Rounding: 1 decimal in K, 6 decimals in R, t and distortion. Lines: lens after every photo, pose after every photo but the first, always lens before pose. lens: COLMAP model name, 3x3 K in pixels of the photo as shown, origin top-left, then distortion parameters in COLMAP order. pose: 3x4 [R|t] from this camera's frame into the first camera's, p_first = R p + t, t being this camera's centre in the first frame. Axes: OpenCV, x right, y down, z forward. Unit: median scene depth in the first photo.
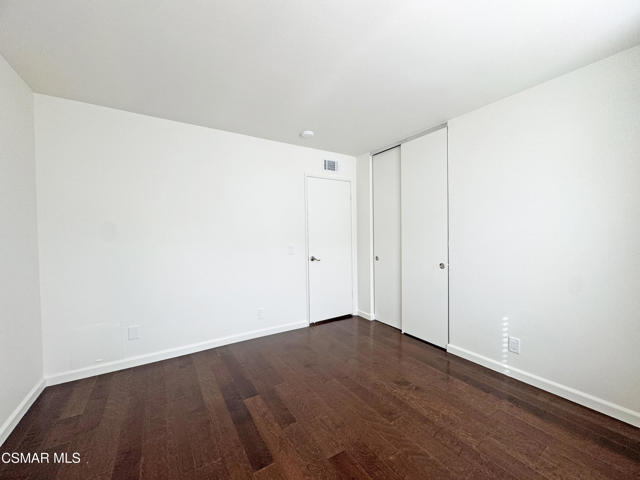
lens RADIAL K [[256.8, 0, 320.0], [0, 256.8, 240.0], [0, 0, 1]] dist [0.000105, 0.000117]
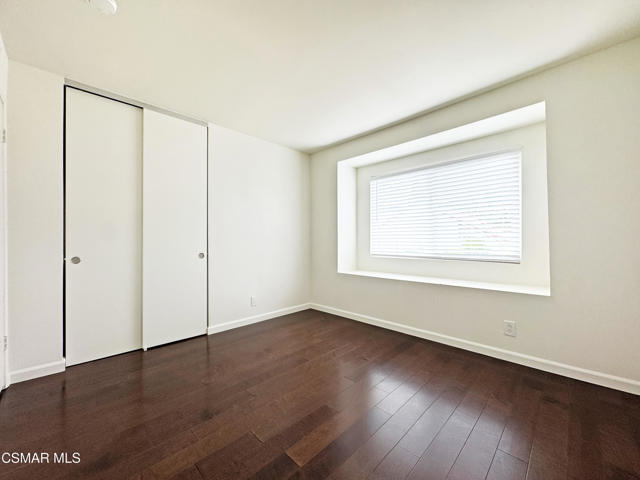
lens RADIAL K [[256.8, 0, 320.0], [0, 256.8, 240.0], [0, 0, 1]] dist [0.000105, 0.000117]
pose [[-0.220924, 0.014624, 0.975181, -0.654498], [0.026545, 0.999607, -0.008977, 0.059954], [-0.974930, 0.023903, -0.221225, 0.768789]]
